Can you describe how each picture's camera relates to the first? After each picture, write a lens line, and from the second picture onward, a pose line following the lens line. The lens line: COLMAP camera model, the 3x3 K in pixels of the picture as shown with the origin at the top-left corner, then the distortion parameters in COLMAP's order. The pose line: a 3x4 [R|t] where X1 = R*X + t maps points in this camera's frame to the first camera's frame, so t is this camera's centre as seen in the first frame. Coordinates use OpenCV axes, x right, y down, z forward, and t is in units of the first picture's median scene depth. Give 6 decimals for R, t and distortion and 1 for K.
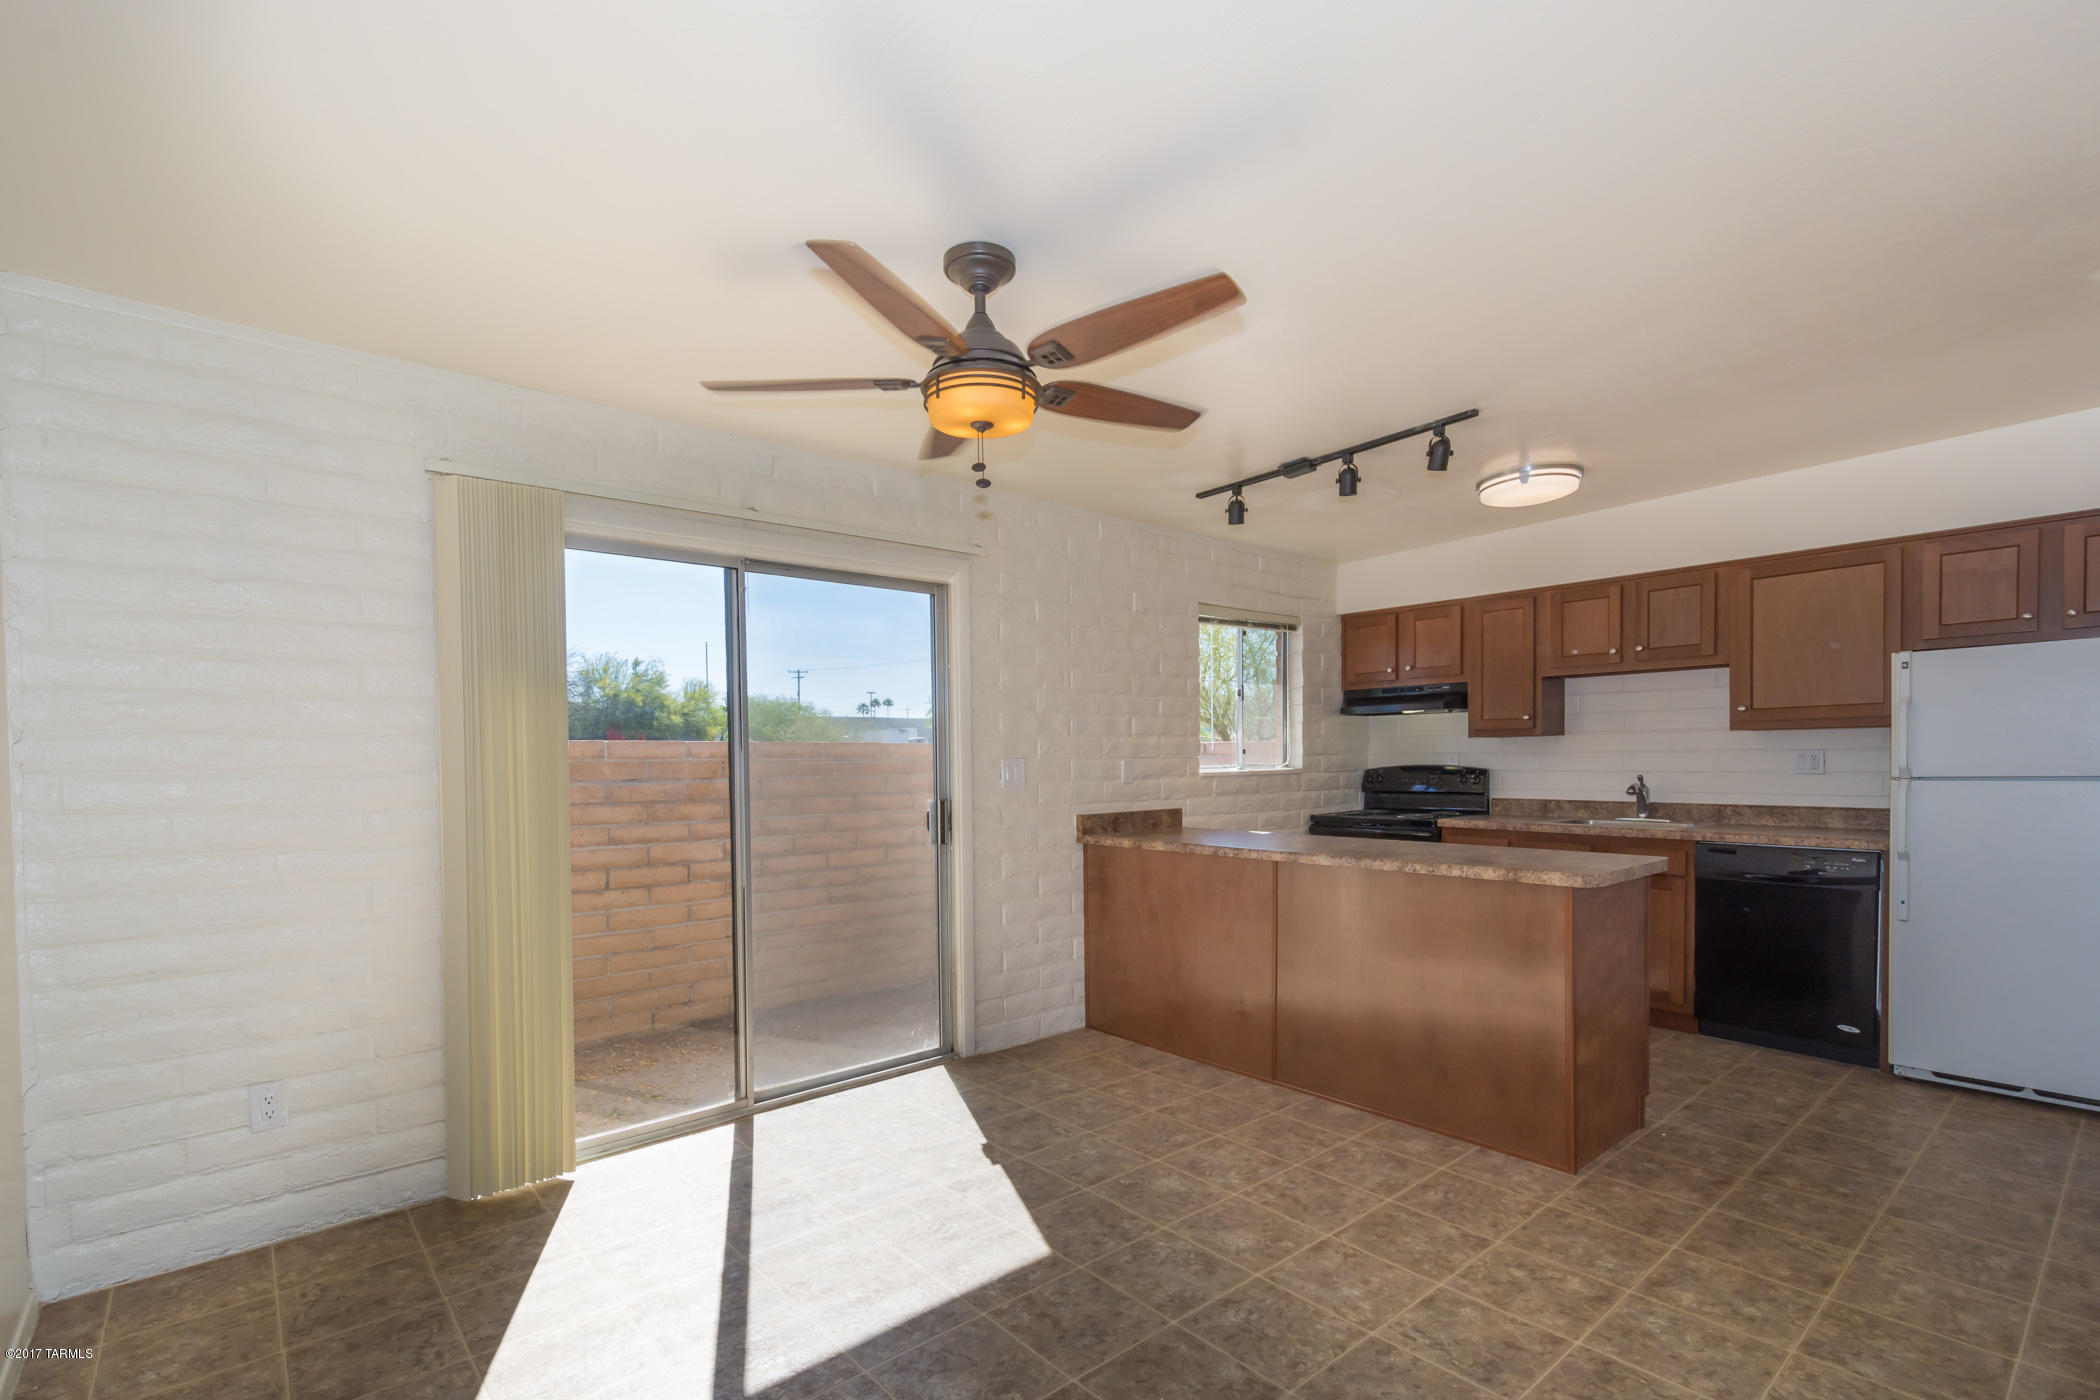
lens RADIAL K [[898.0, 0, 1039.4], [0, 898.0, 788.2], [0, 0, 1]] dist [0.000008, -0.000286]
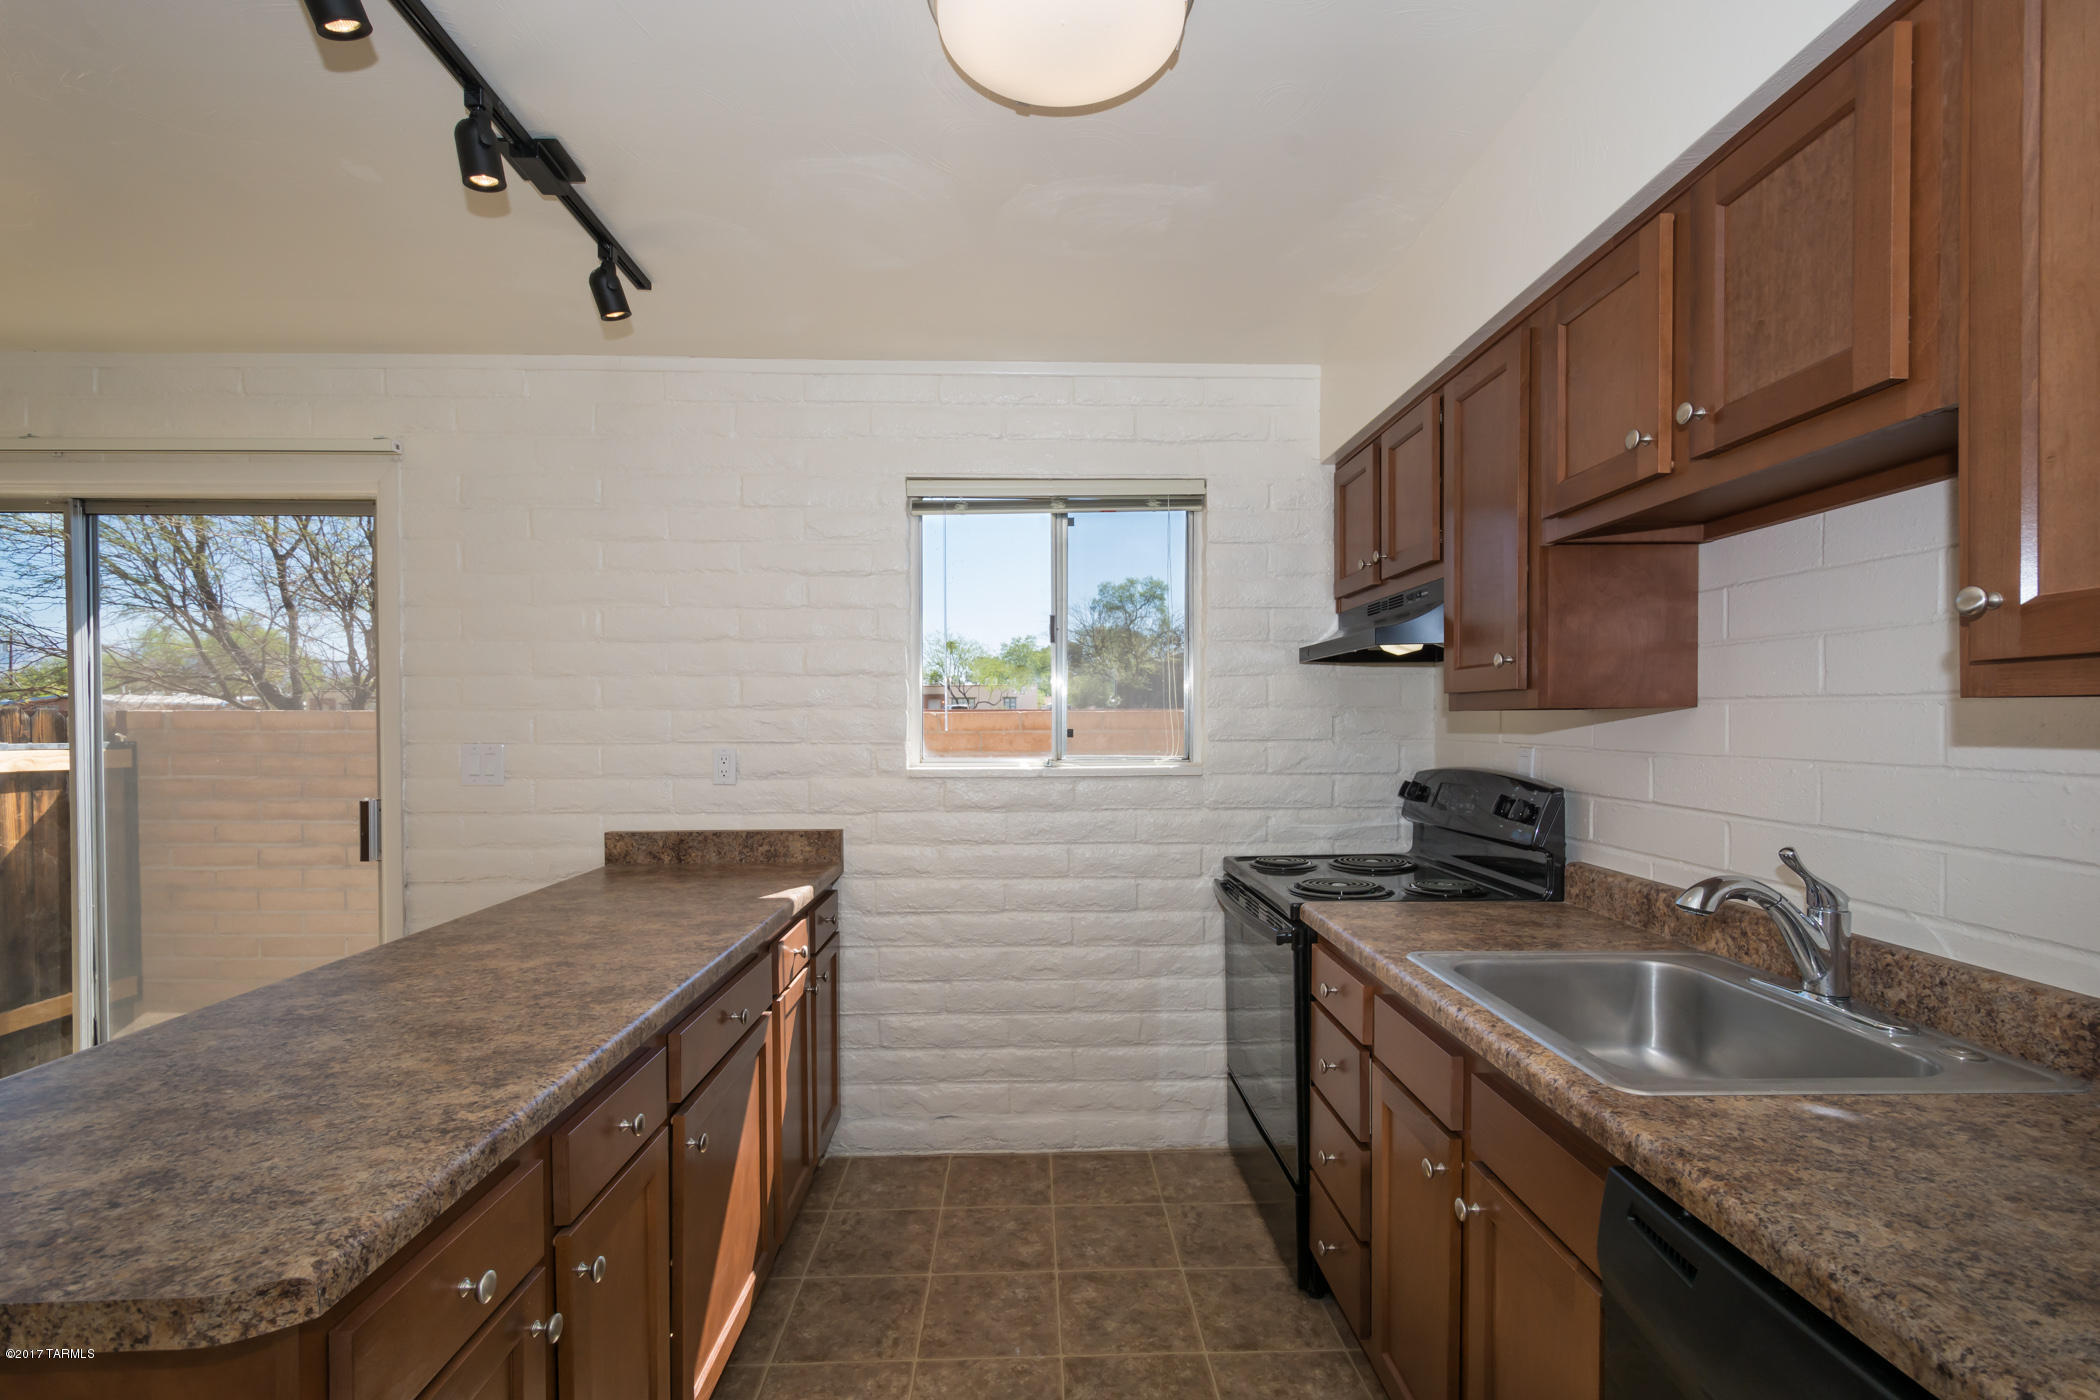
lens RADIAL K [[930.2, 0, 1054.3], [0, 930.2, 727.7], [0, 0, 1]] dist [0.000169, -0.000216]
pose [[0.800406, 0.016690, -0.599226, 0.630704], [-0.027654, 0.999576, -0.009096, -0.042980], [0.598821, 0.023851, 0.800528, 0.590310]]
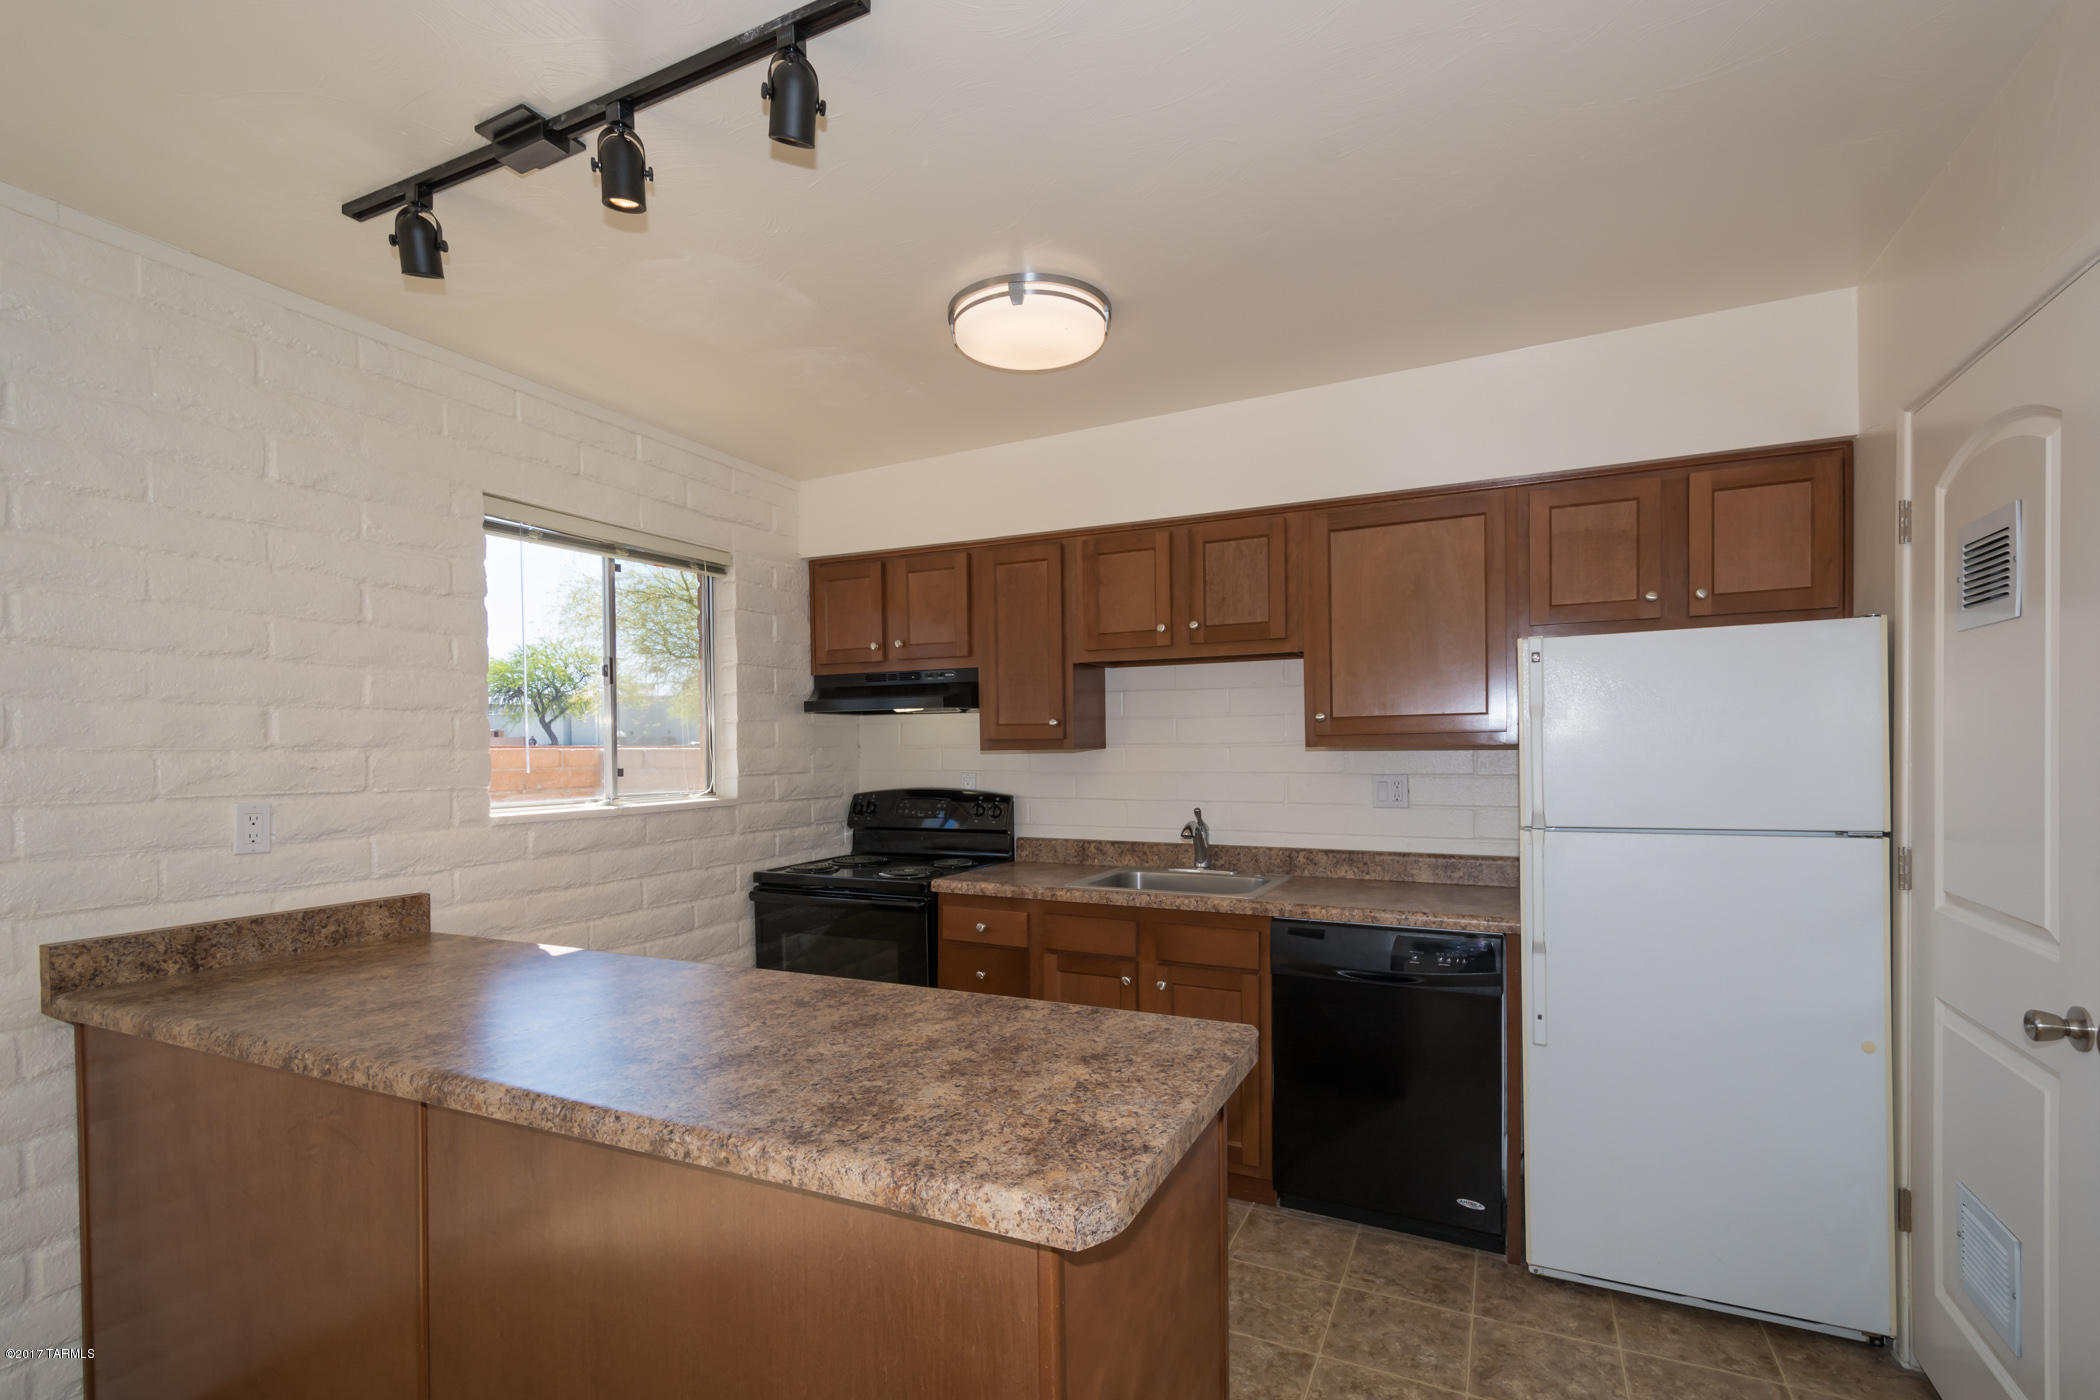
lens RADIAL K [[925.6, 0, 1054.9], [0, 925.6, 758.5], [0, 0, 1]] dist [0.000671, -0.000207]
pose [[0.903378, -0.000199, 0.428845, 0.250148], [0.011980, 0.999621, -0.024772, -0.035346], [-0.428677, 0.027516, 0.903039, 0.381295]]
